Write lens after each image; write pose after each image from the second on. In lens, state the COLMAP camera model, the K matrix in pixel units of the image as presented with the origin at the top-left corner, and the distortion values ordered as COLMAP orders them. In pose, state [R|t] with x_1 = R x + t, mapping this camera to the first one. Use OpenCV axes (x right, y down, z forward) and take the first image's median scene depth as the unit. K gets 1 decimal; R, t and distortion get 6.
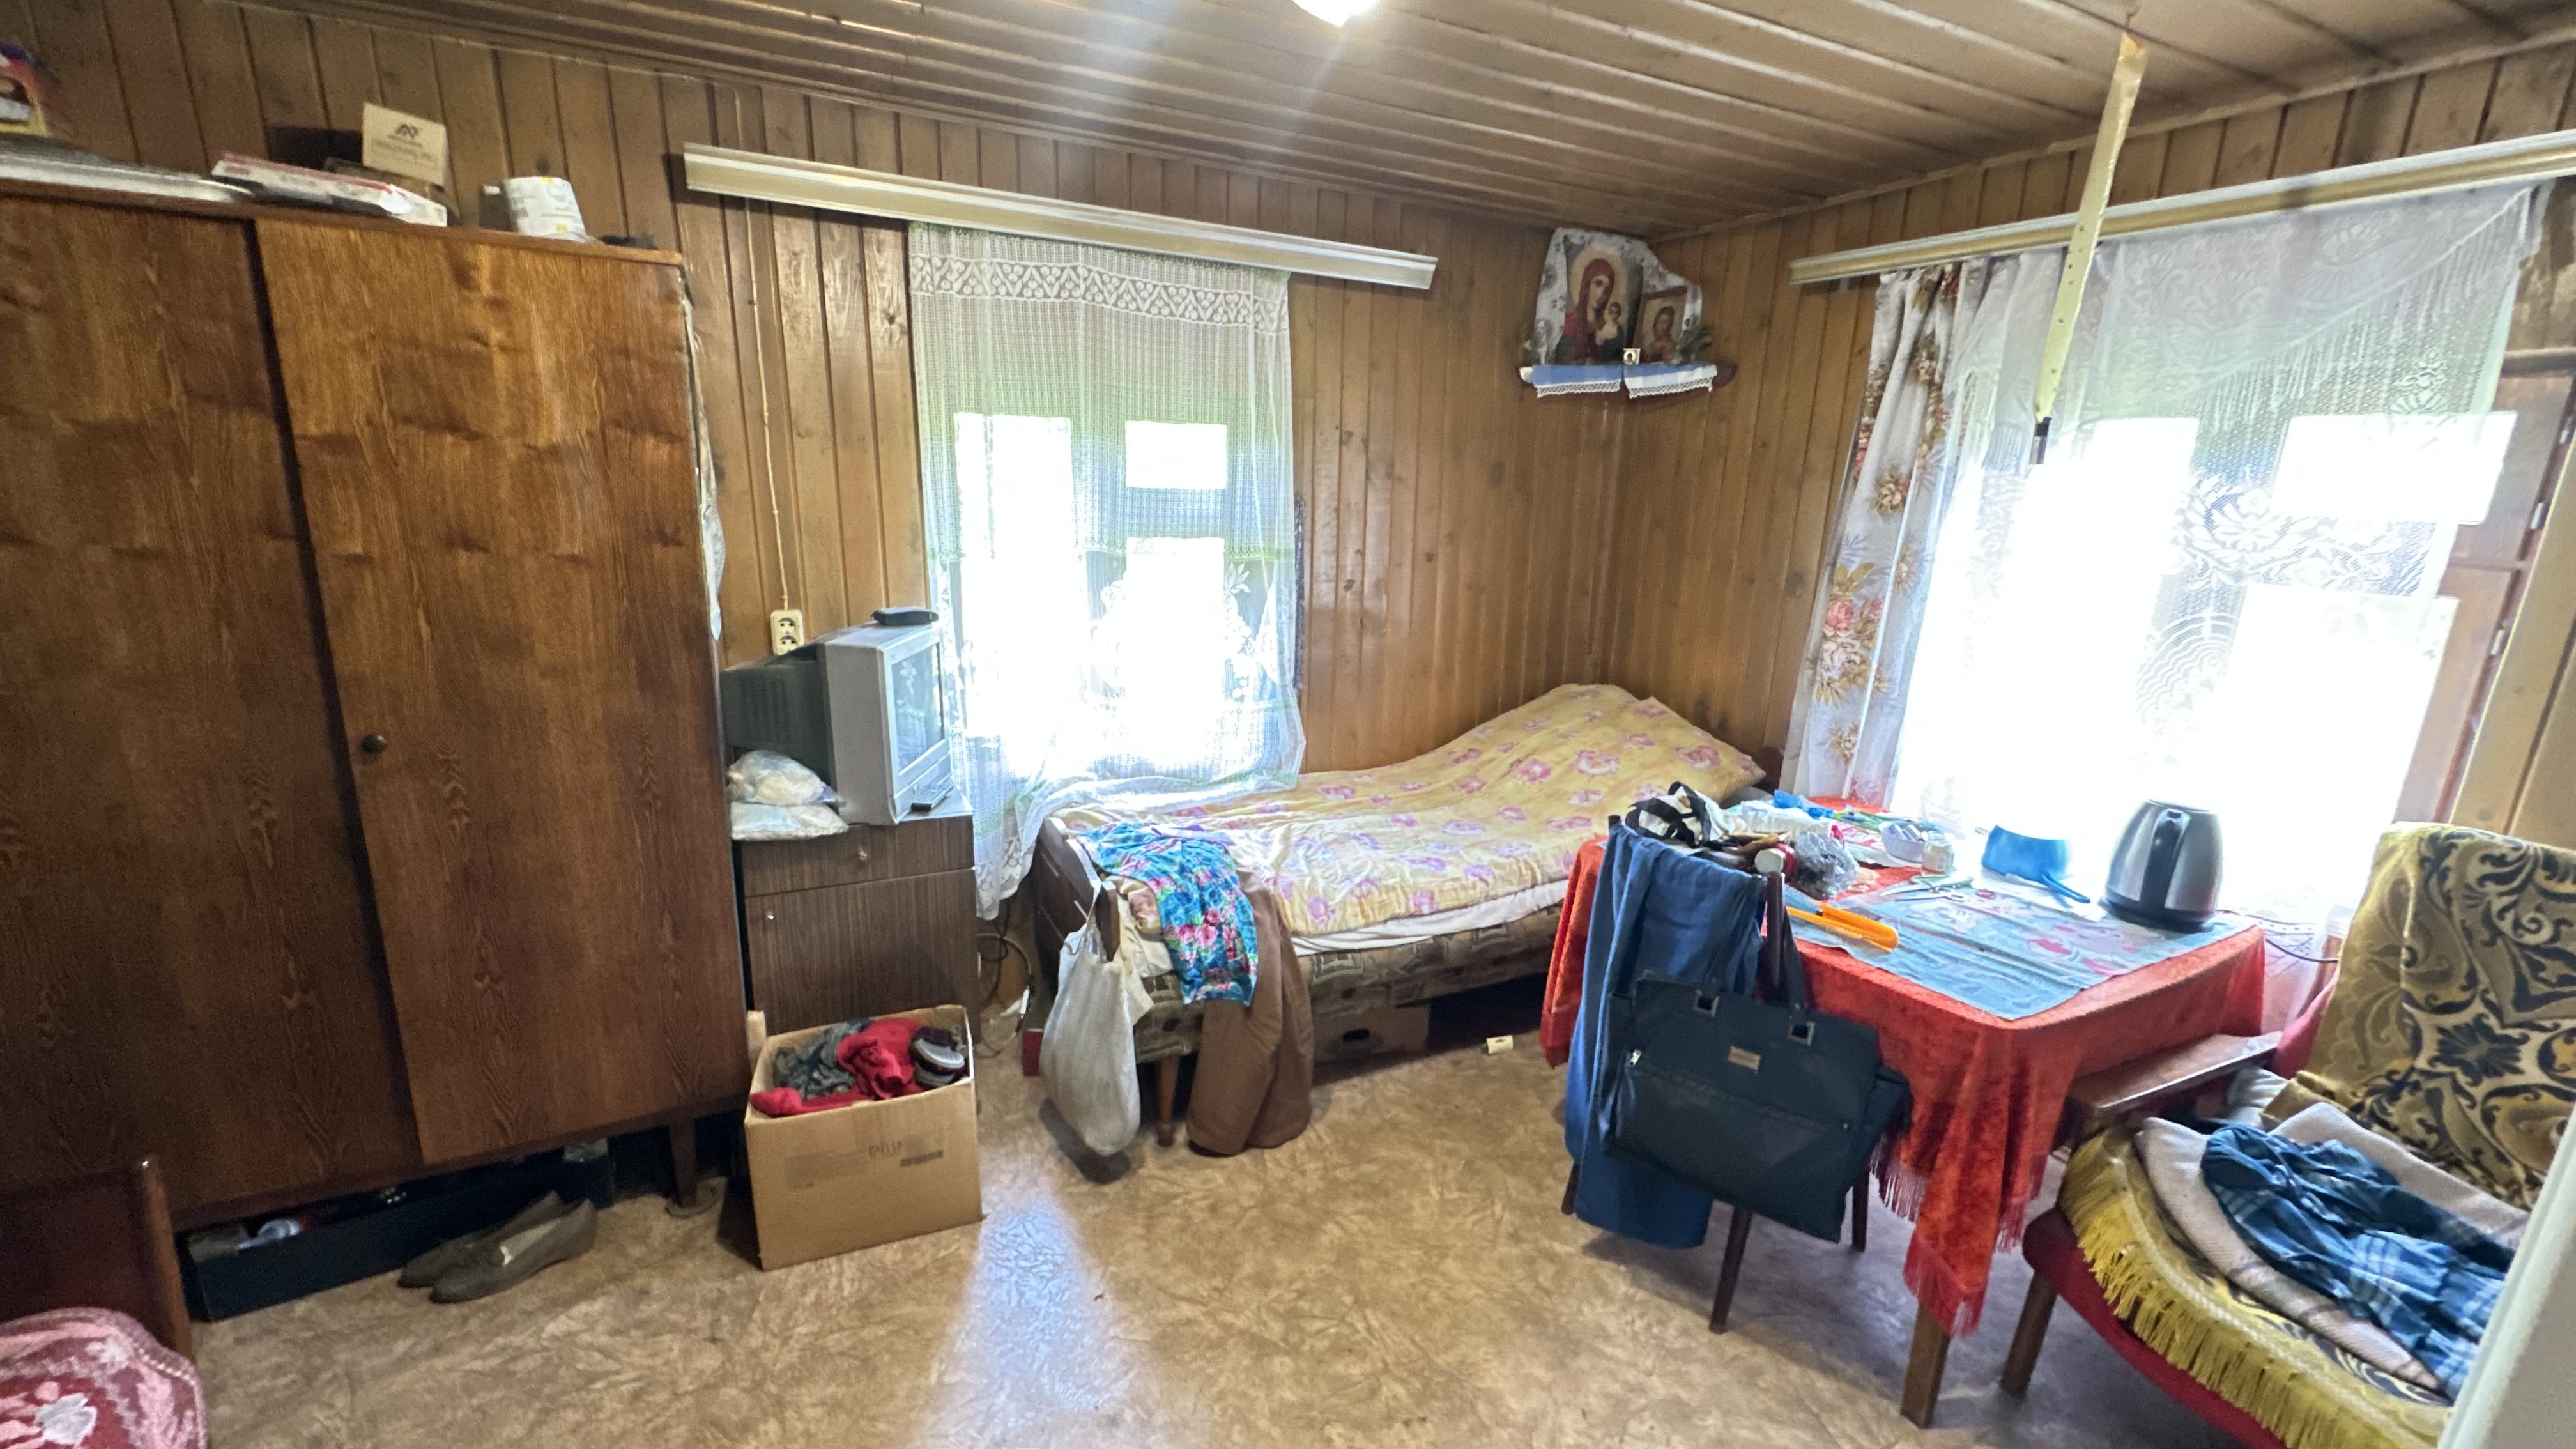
lens RADIAL K [[1038.8, 0, 1287.6], [0, 1038.8, 720.4], [0, 0, 1]] dist [0.003216, -0.000011]
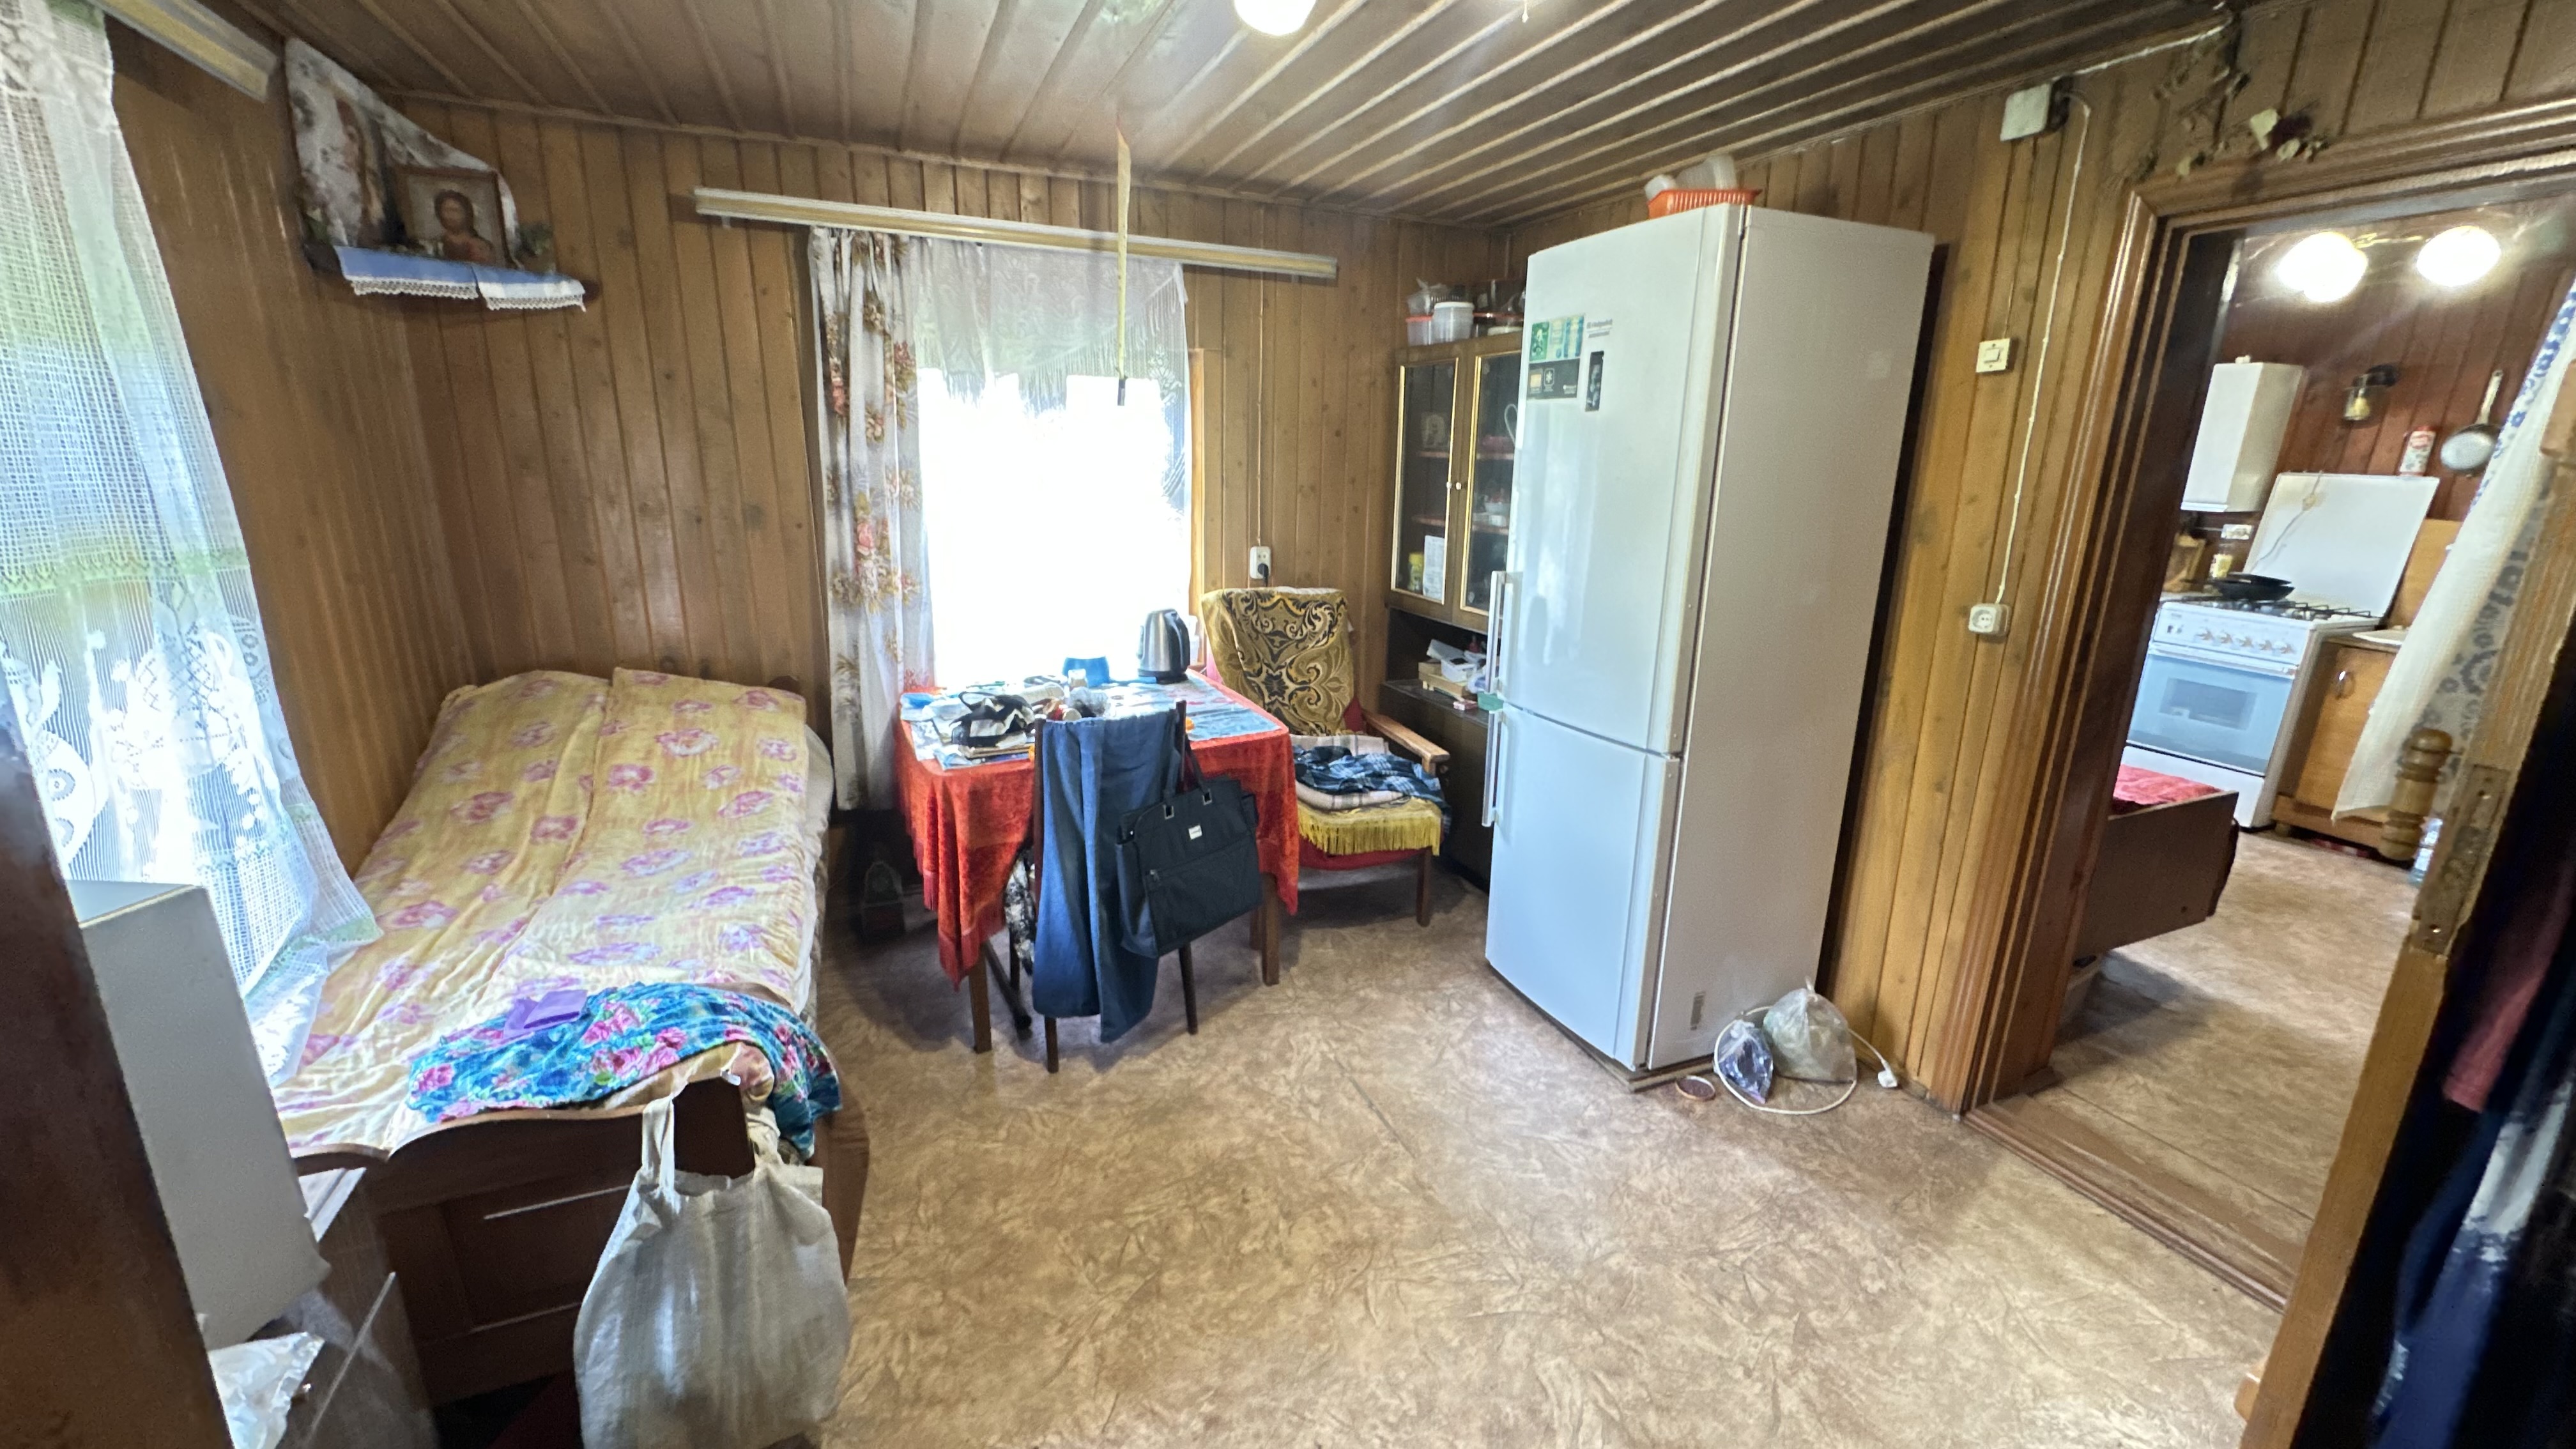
lens RADIAL K [[1038.8, 0, 1294.8], [0, 1038.8, 719.3], [0, 0, 1]] dist [0.003216, -0.000011]
pose [[0.068333, -0.288328, 0.955090, -0.760131], [0.220242, 0.938069, 0.267432, -0.149775], [-0.973049, 0.192076, 0.127603, 0.576658]]
